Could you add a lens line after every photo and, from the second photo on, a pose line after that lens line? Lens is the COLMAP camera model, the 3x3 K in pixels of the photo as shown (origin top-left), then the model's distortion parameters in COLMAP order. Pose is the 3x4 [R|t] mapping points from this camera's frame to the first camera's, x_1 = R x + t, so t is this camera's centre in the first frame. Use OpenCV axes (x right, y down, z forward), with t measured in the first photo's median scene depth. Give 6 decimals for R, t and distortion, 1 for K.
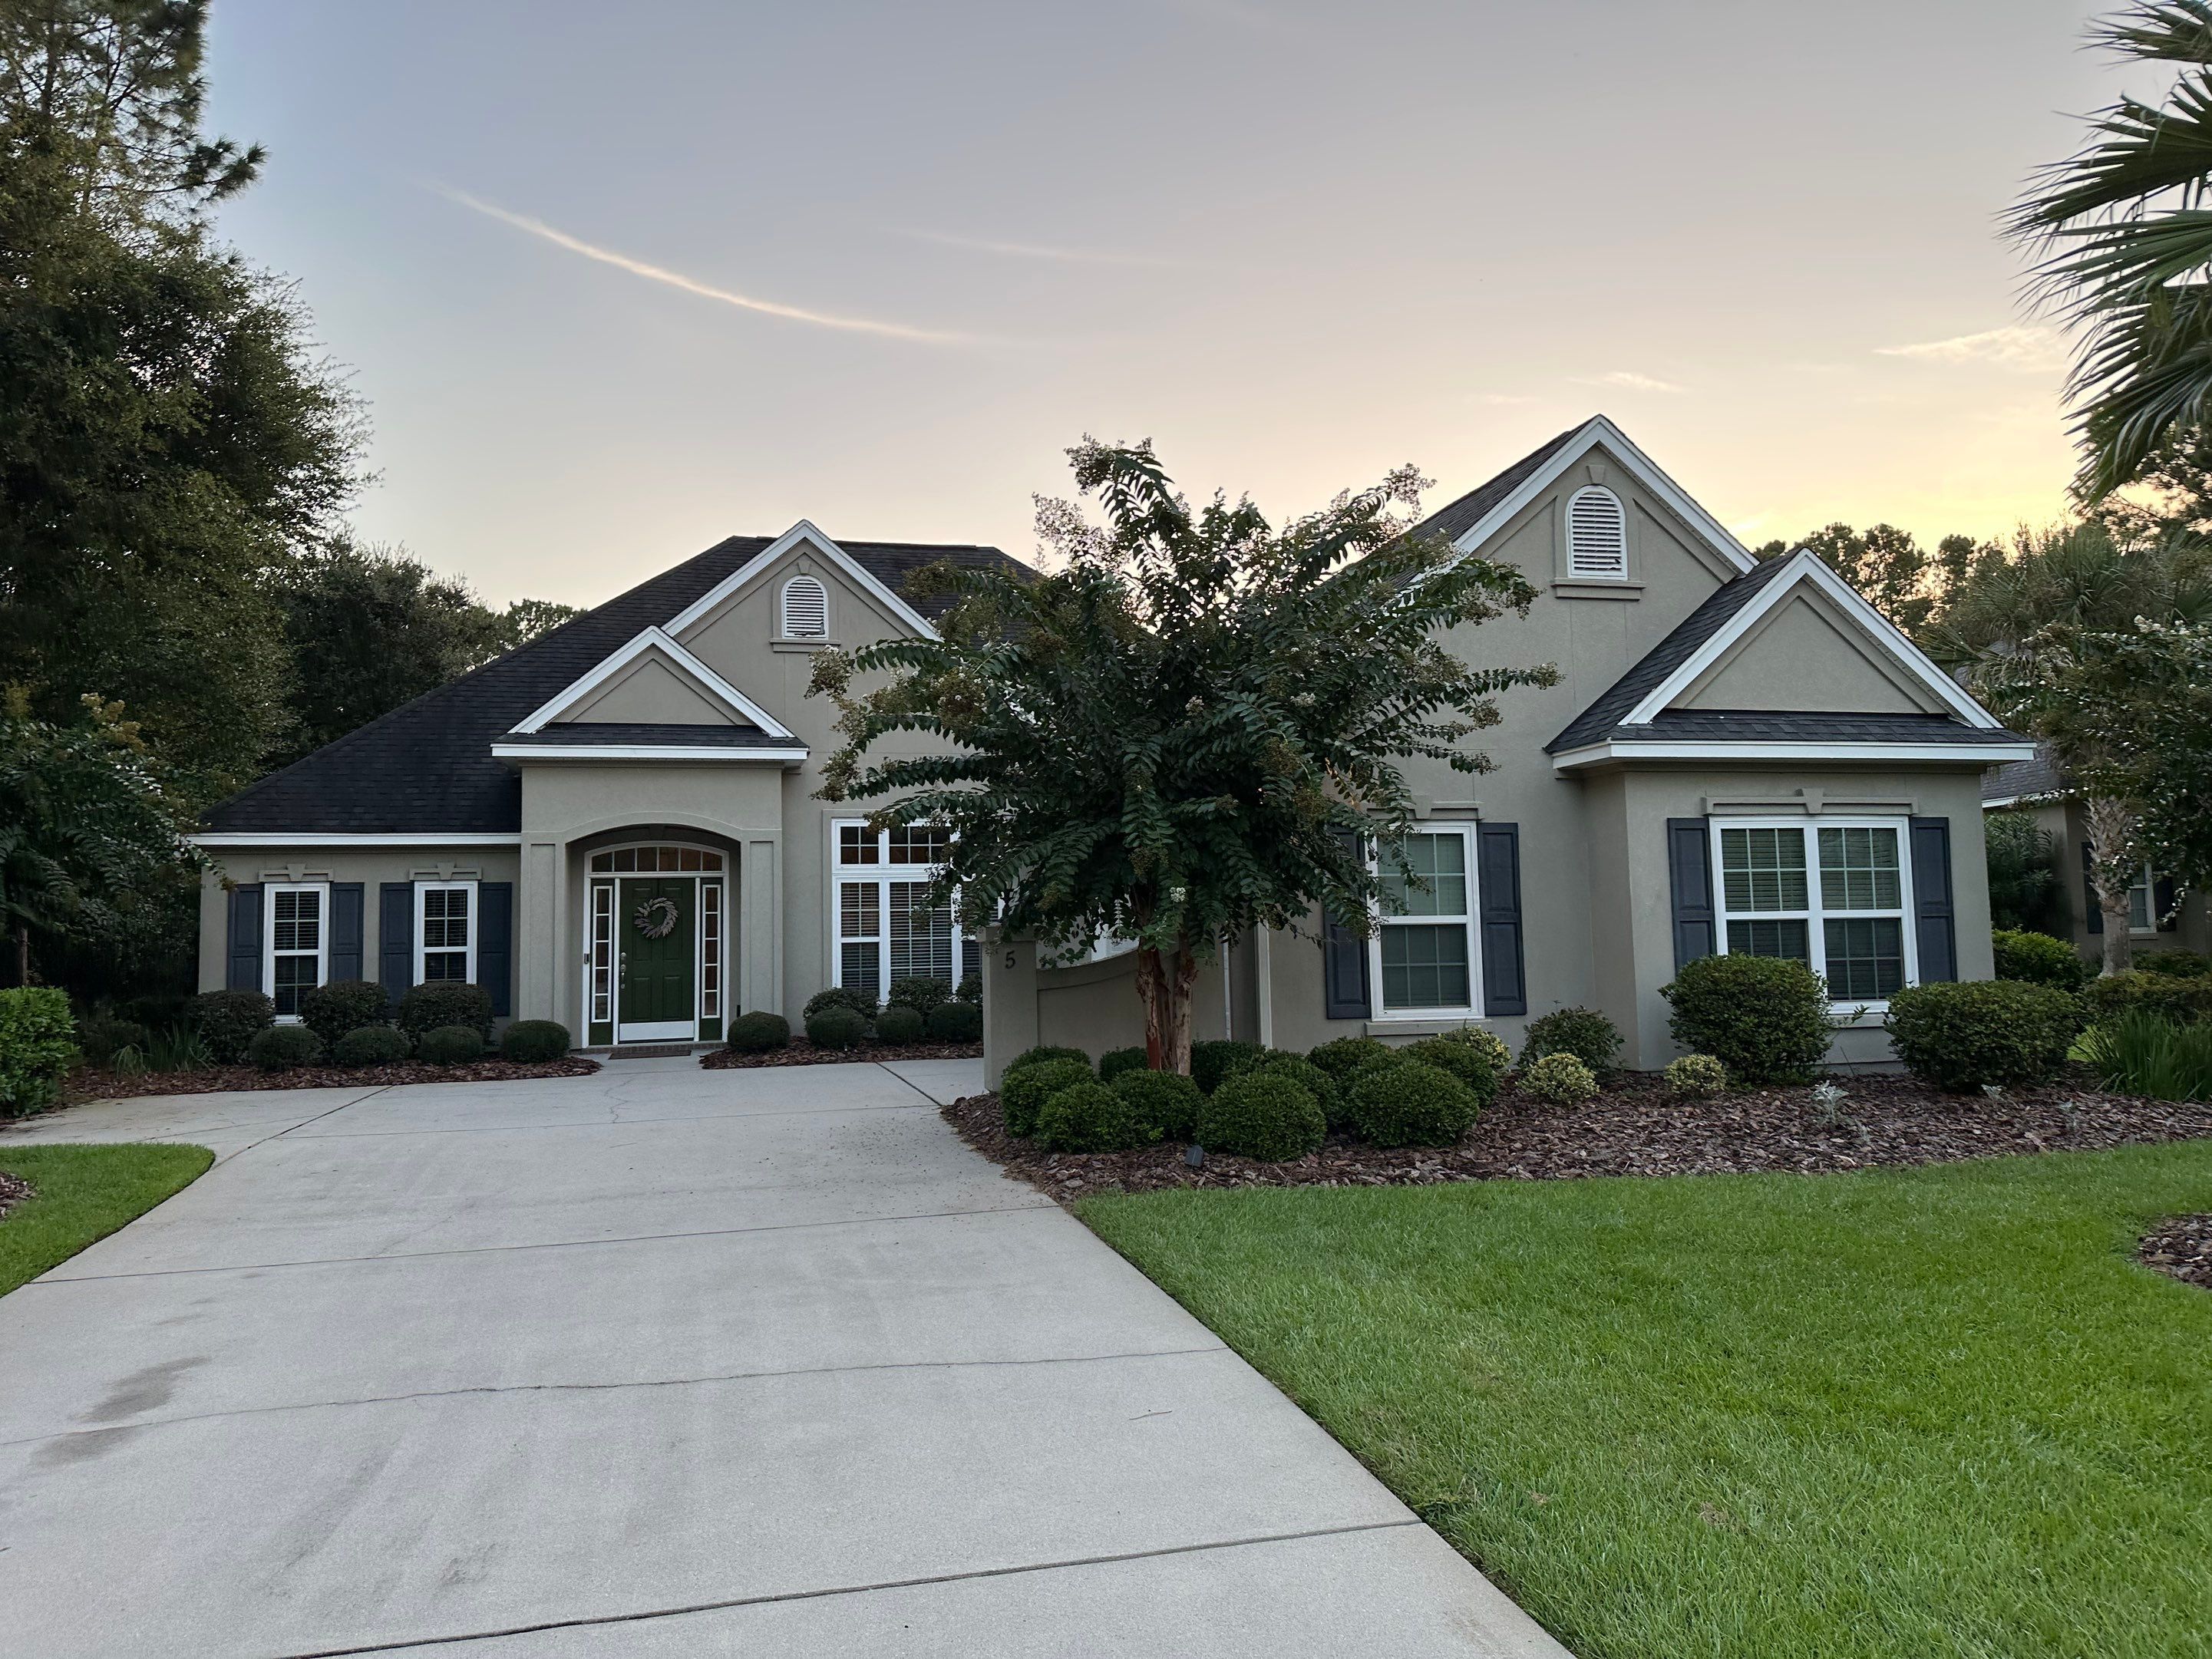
lens RADIAL K [[1539.0, 0, 1094.9], [0, 1539.0, 822.6], [0, 0, 1]] dist [0.138327, -0.229435]
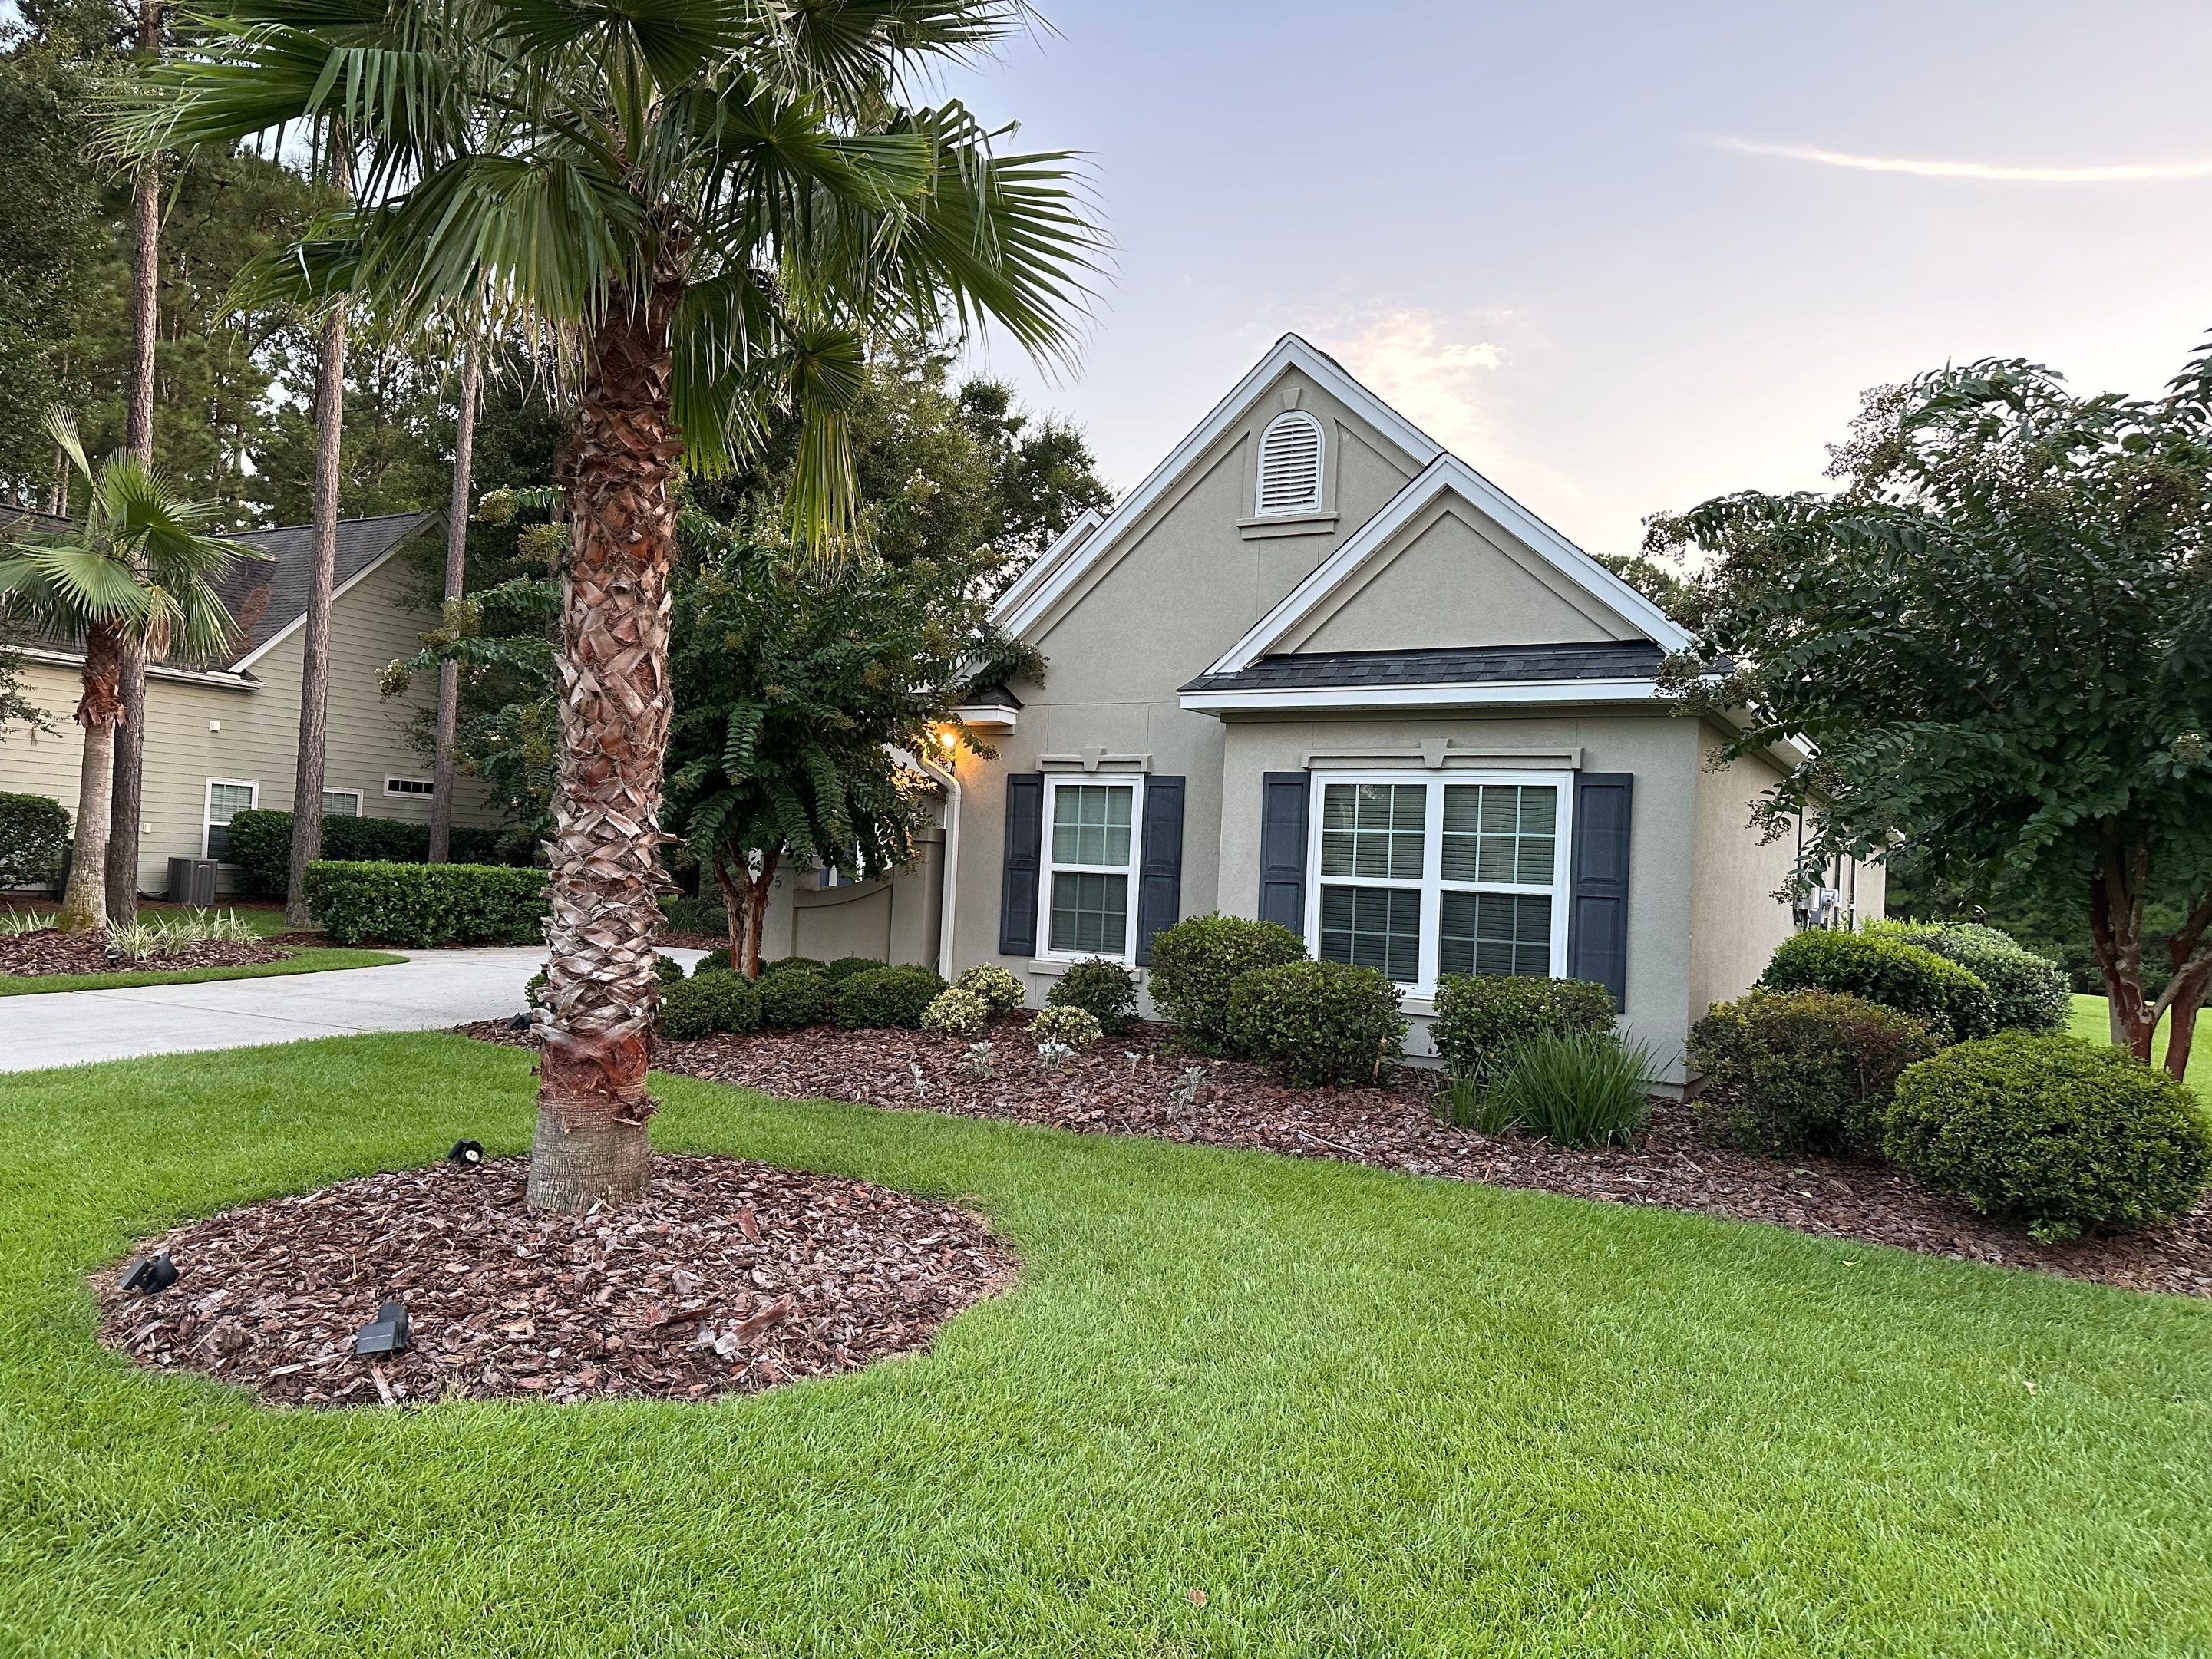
lens RADIAL K [[1554.0, 0, 1106.0], [0, 1554.0, 829.5], [0, 0, 1]] dist [0.065868, -0.065749]
pose [[0.720183, 0.033225, -0.692988, 0.703190], [-0.009859, 0.999242, 0.037662, -0.001667], [0.693714, -0.020291, 0.719965, 0.197672]]
